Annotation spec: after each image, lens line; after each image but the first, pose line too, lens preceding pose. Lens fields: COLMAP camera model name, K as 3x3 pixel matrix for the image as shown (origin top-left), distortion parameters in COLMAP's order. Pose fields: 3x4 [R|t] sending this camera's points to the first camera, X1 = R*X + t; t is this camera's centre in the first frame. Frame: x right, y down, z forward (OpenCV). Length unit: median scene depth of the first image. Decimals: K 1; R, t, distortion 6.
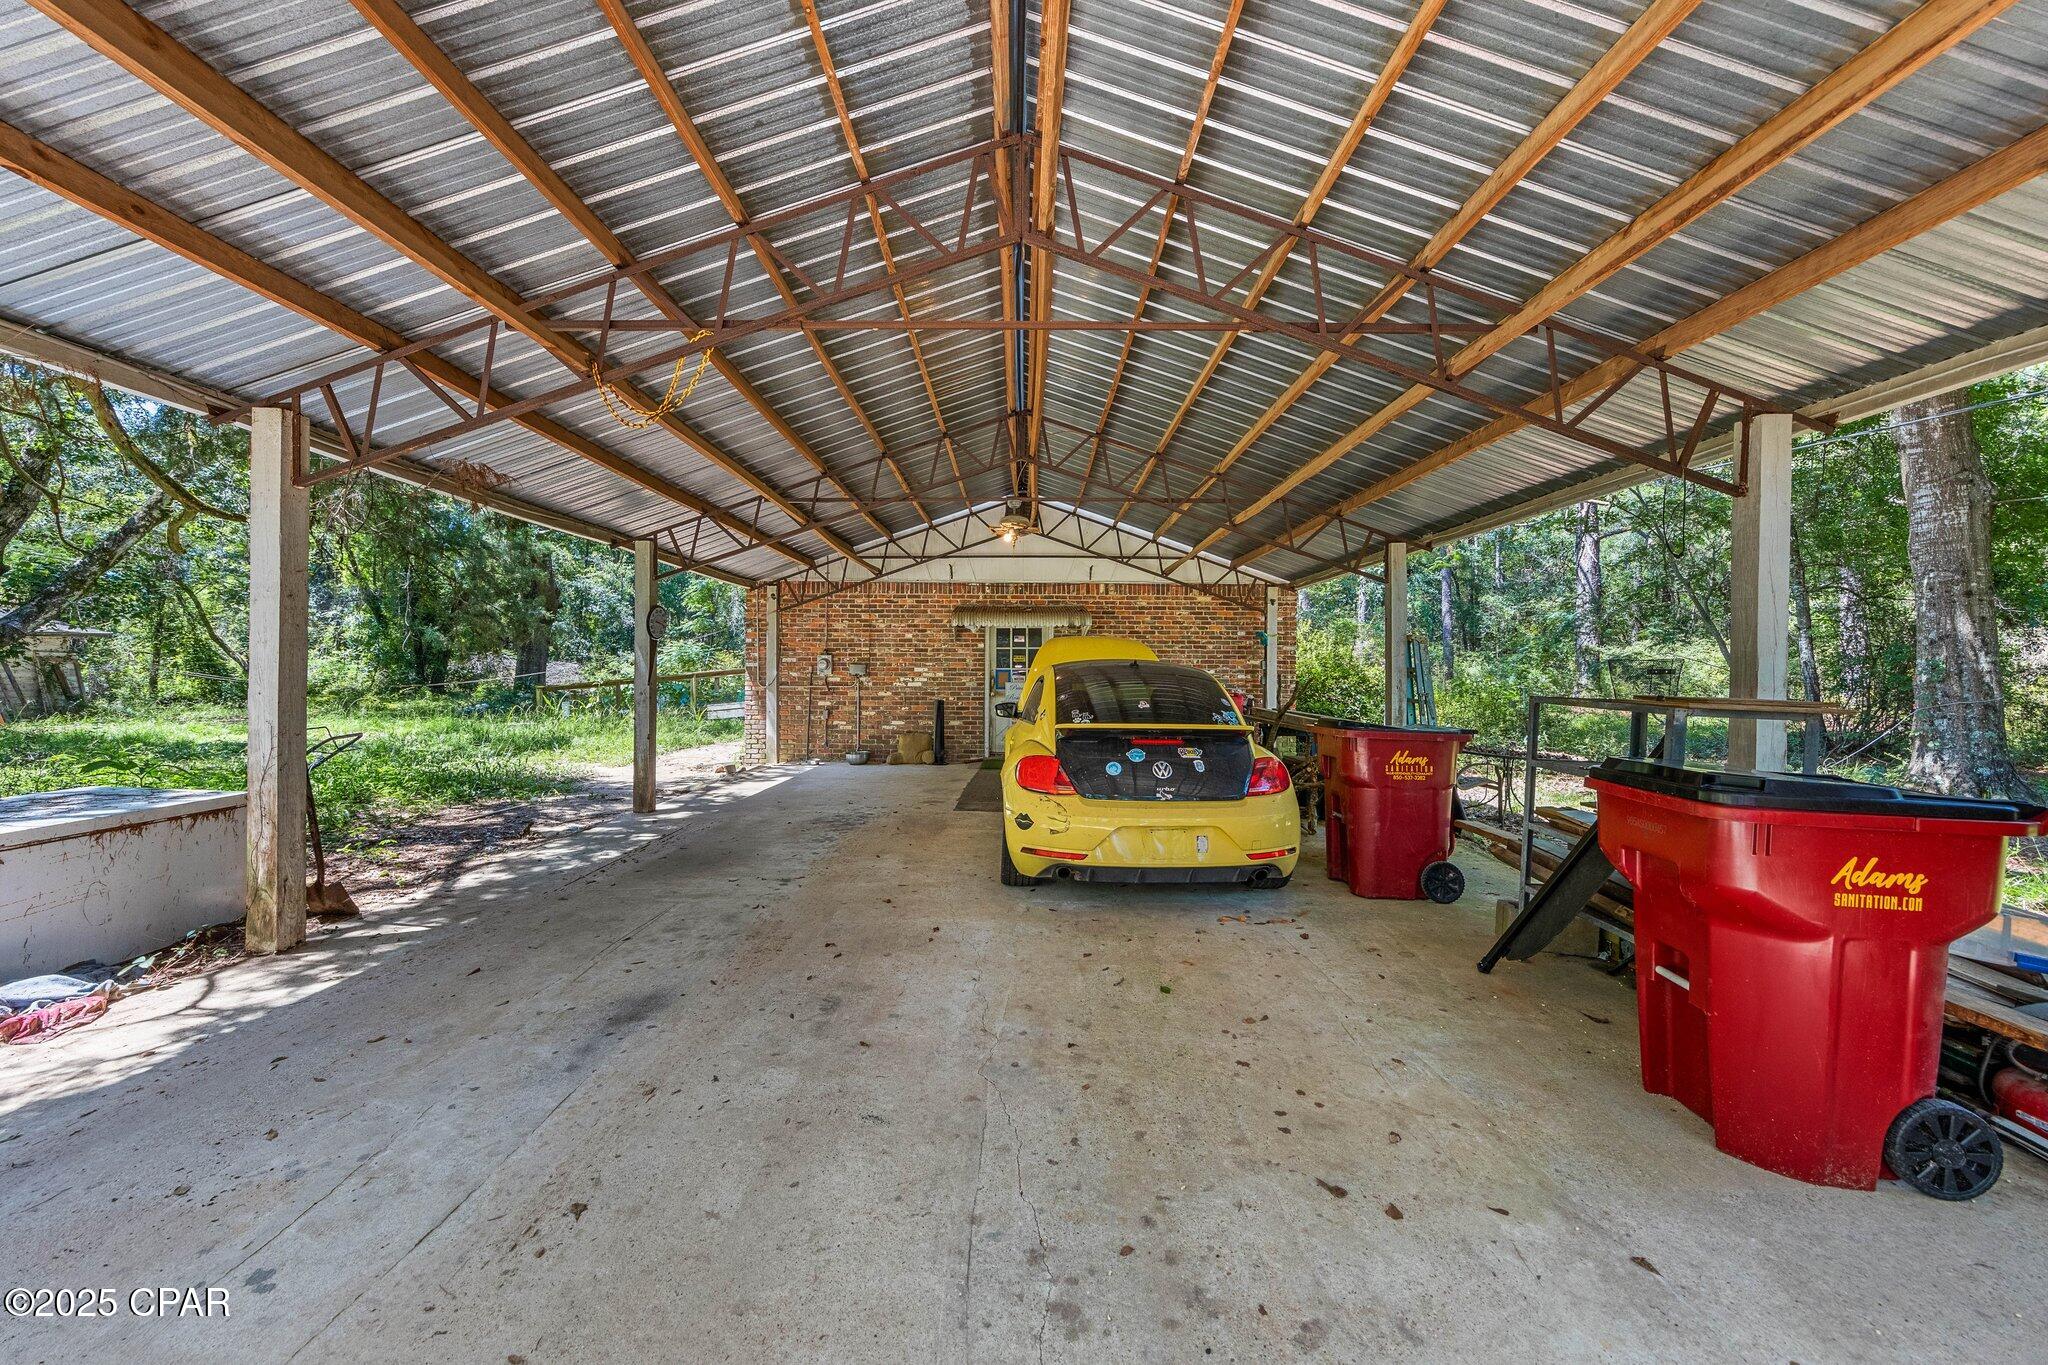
lens RADIAL K [[758.1, 0, 1022.5], [0, 758.1, 669.0], [0, 0, 1]] dist [-0.000166, 0.000070]
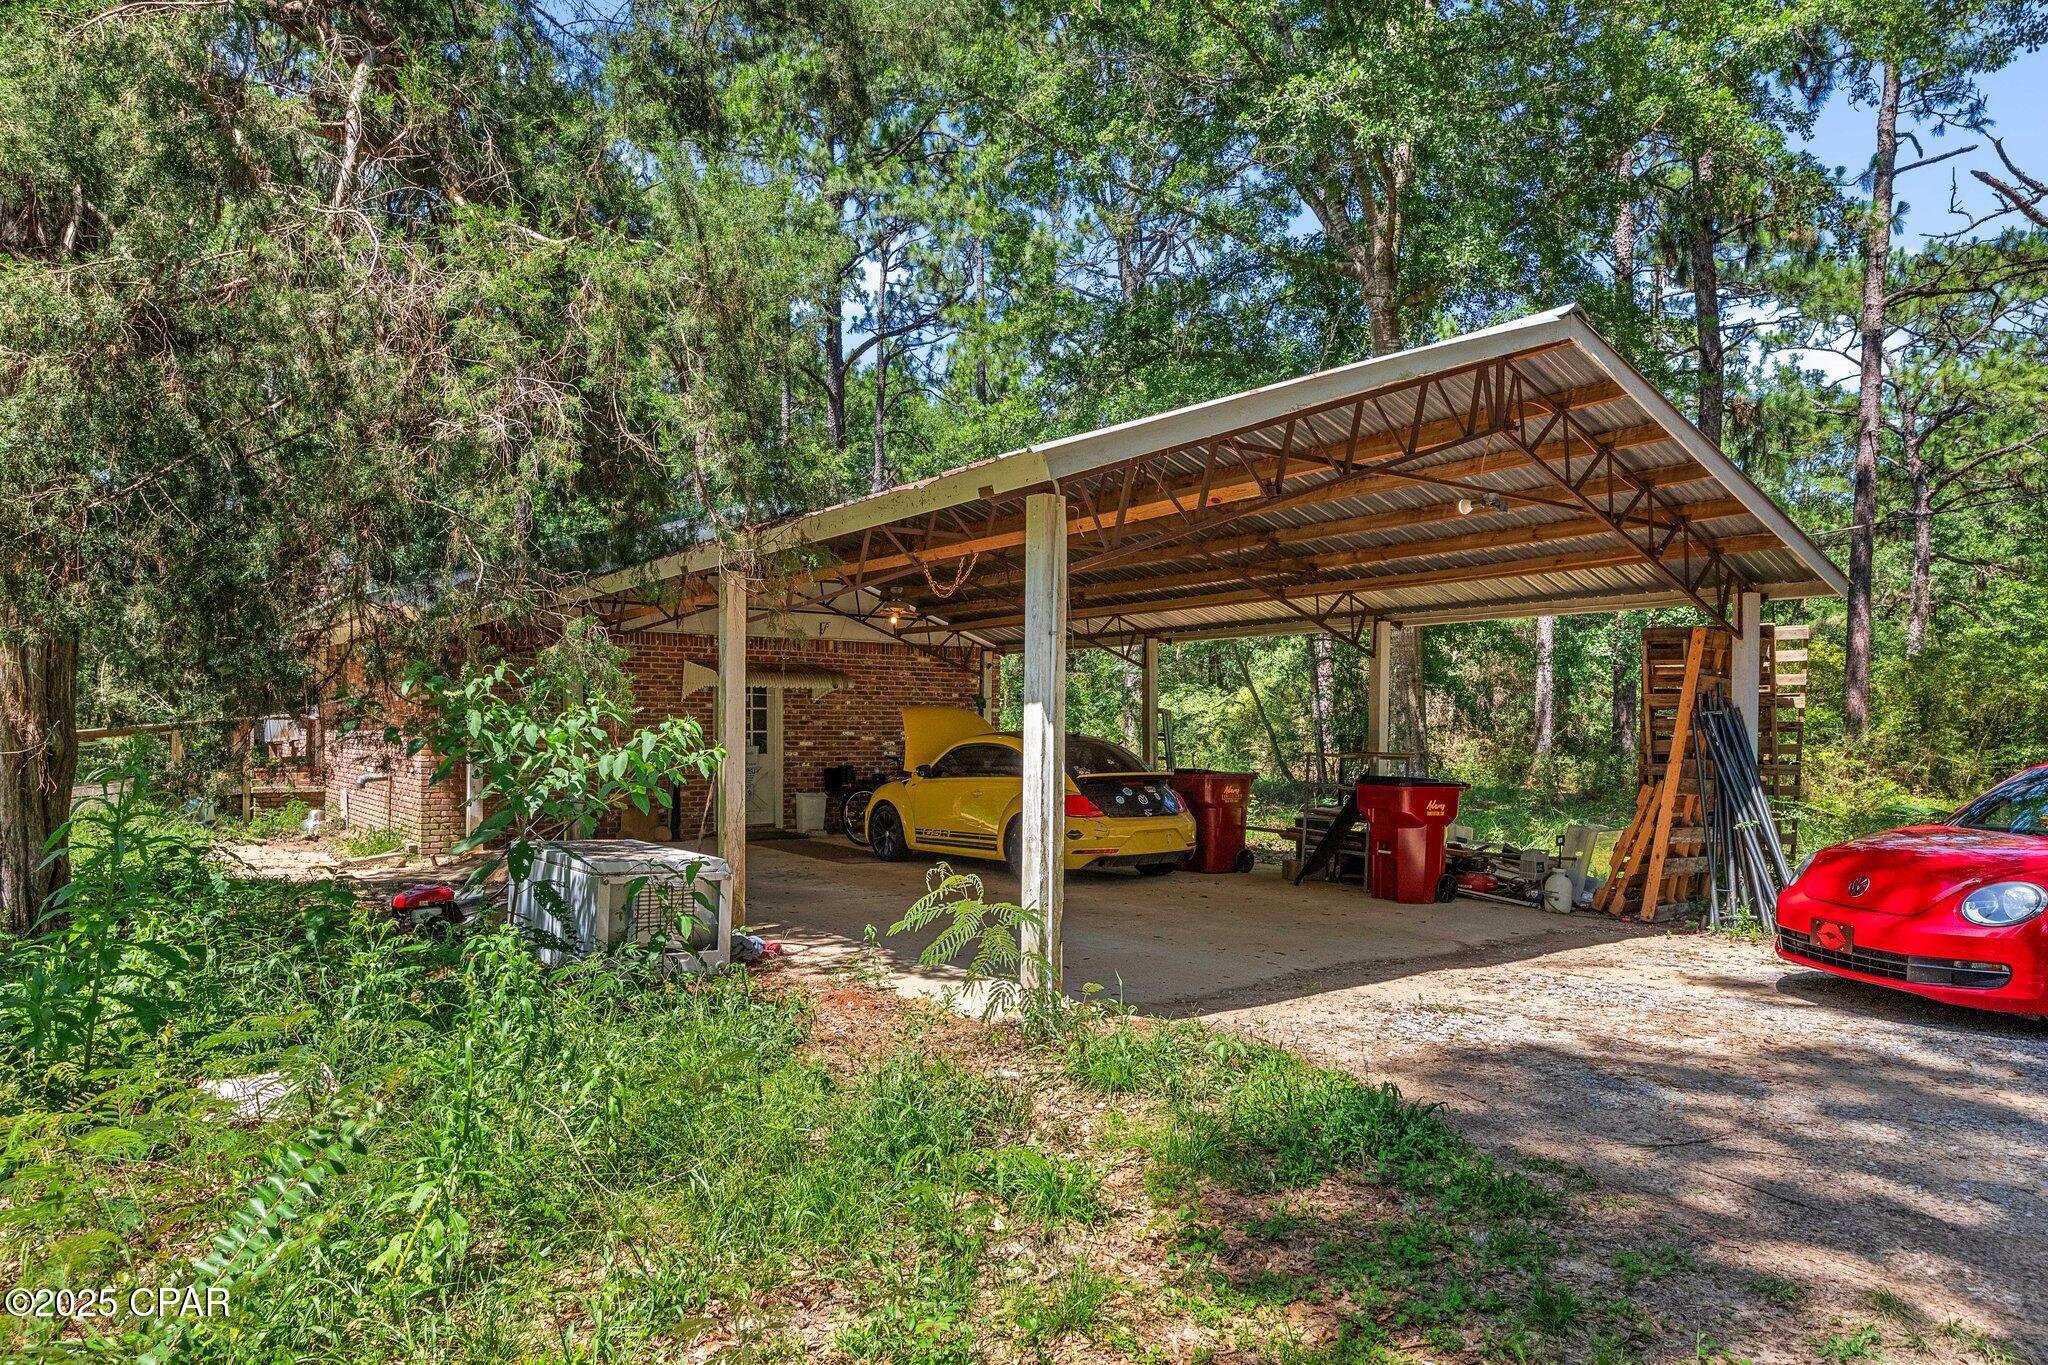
lens RADIAL K [[1332.5, 0, 1026.9], [0, 1332.5, 692.6], [0, 0, 1]] dist [-0.003048, -0.000137]
pose [[0.801929, 0.013502, 0.597267, -0.800267], [-0.003973, 0.999843, -0.017268, -0.023397], [-0.597407, 0.011475, 0.801856, -0.549786]]
